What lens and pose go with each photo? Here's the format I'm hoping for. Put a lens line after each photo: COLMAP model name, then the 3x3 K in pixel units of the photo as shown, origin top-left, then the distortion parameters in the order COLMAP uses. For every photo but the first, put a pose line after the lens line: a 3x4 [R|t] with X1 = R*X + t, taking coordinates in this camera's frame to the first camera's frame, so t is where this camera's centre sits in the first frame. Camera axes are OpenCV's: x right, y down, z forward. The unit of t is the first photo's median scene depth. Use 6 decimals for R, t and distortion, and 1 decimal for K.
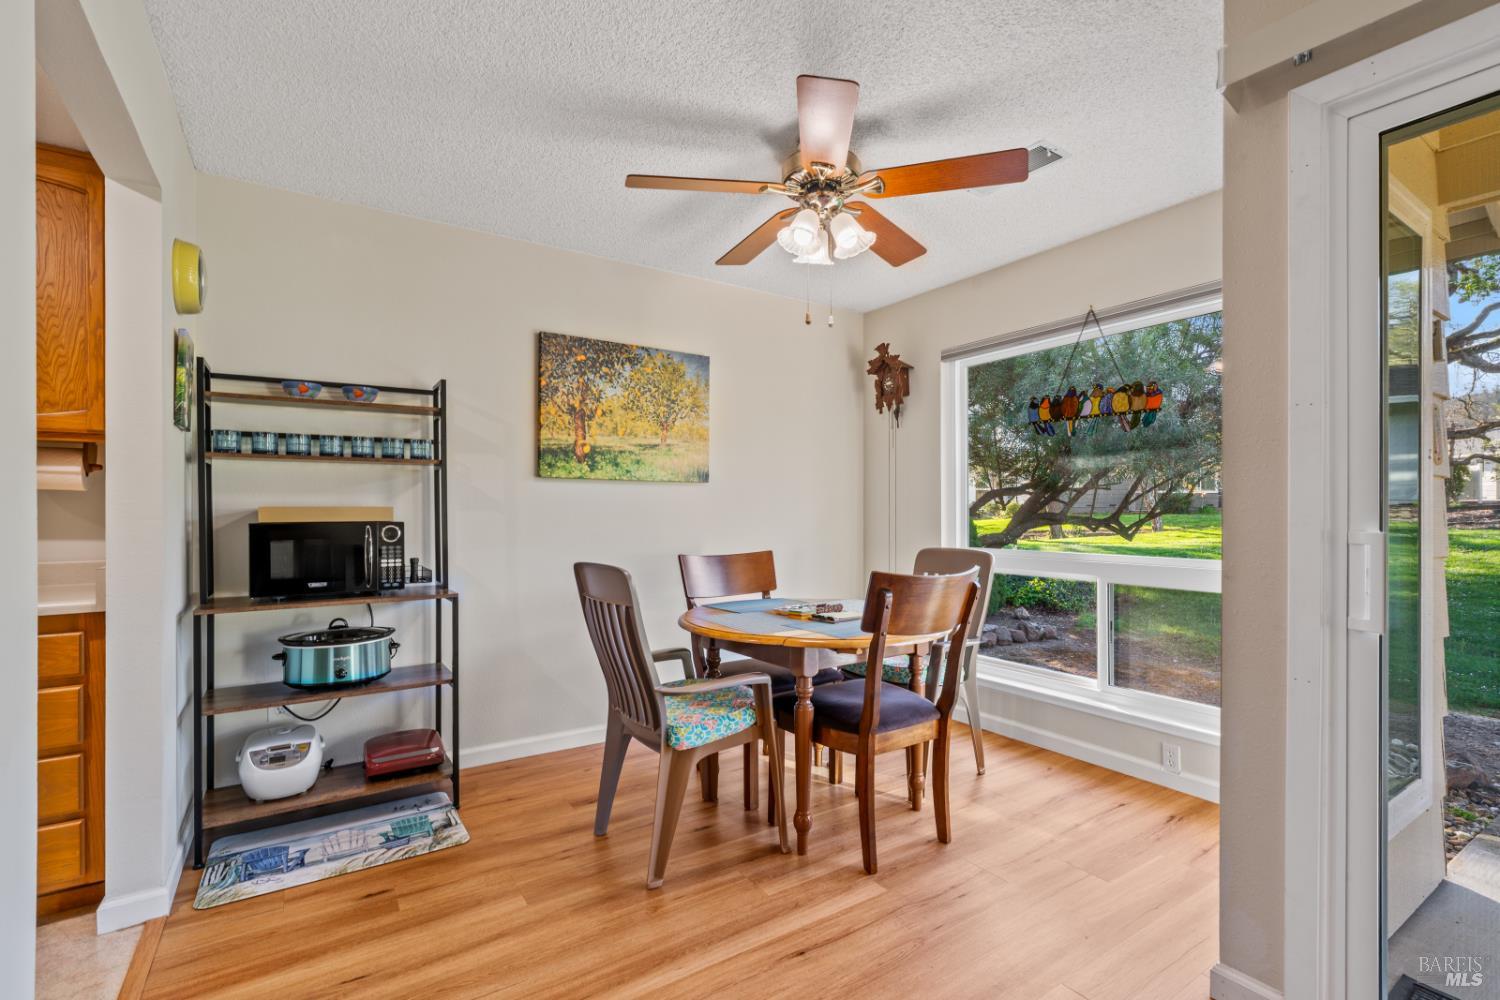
lens RADIAL K [[675.1, 0, 747.2], [0, 675.1, 503.0], [0, 0, 1]] dist [-0.012655, 0.004147]
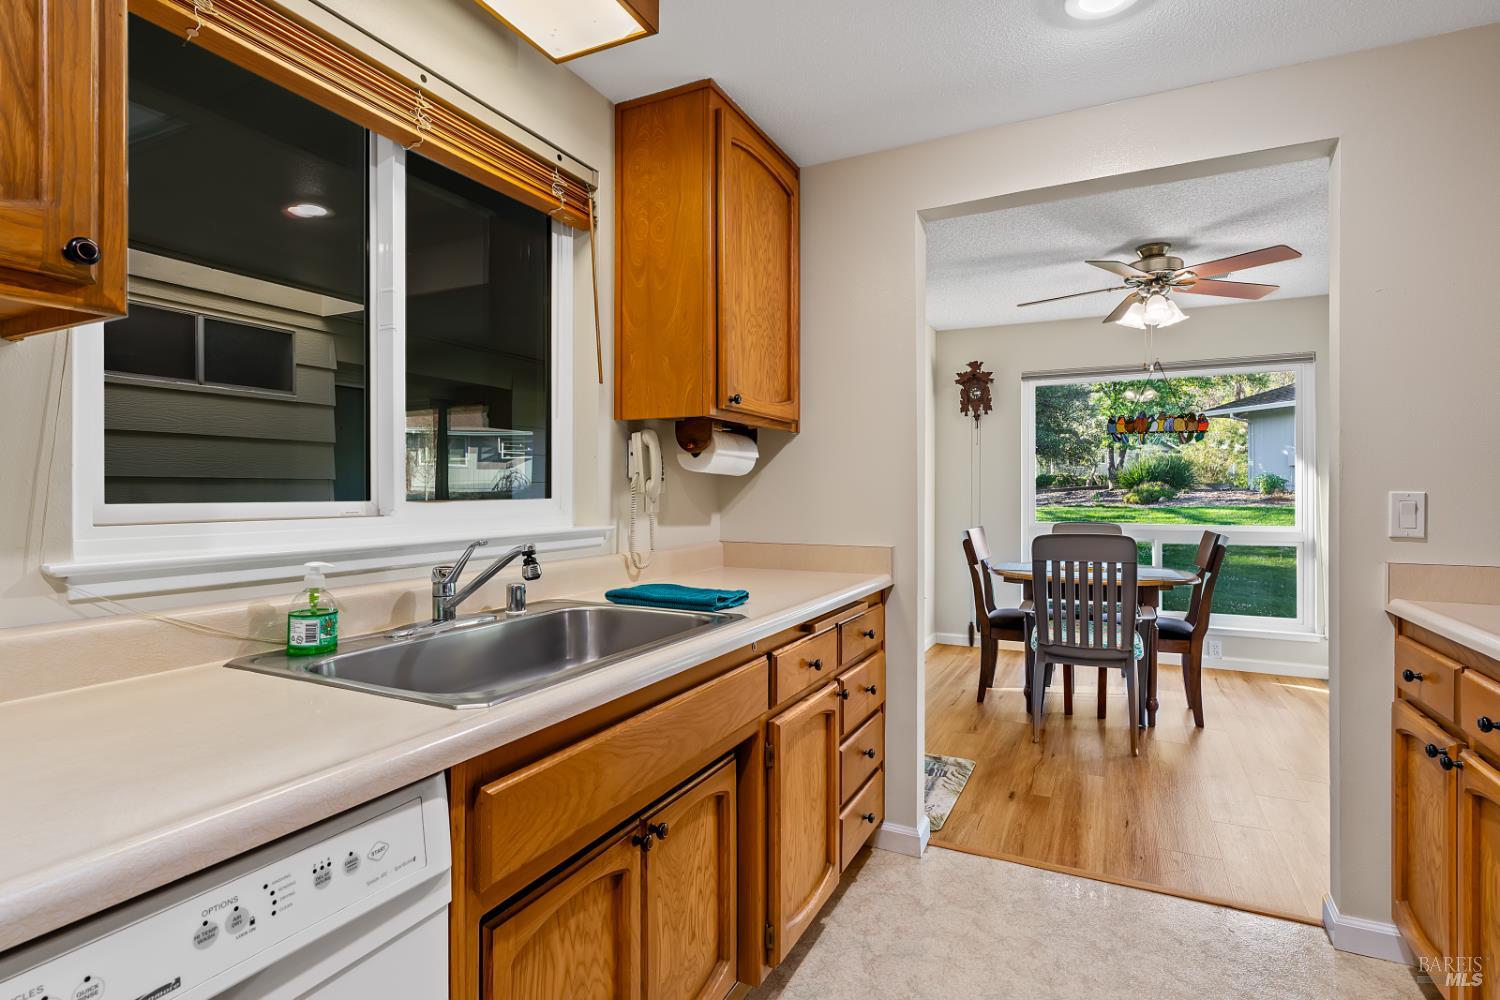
lens RADIAL K [[747.6, 0, 748.0], [0, 747.6, 493.9], [0, 0, 1]] dist [0.001335, 0.000086]
pose [[0.856795, 0.008805, 0.515582, -1.065807], [-0.009835, 0.999951, -0.000732, 0.017422], [-0.515563, -0.004443, 0.856840, 0.039812]]
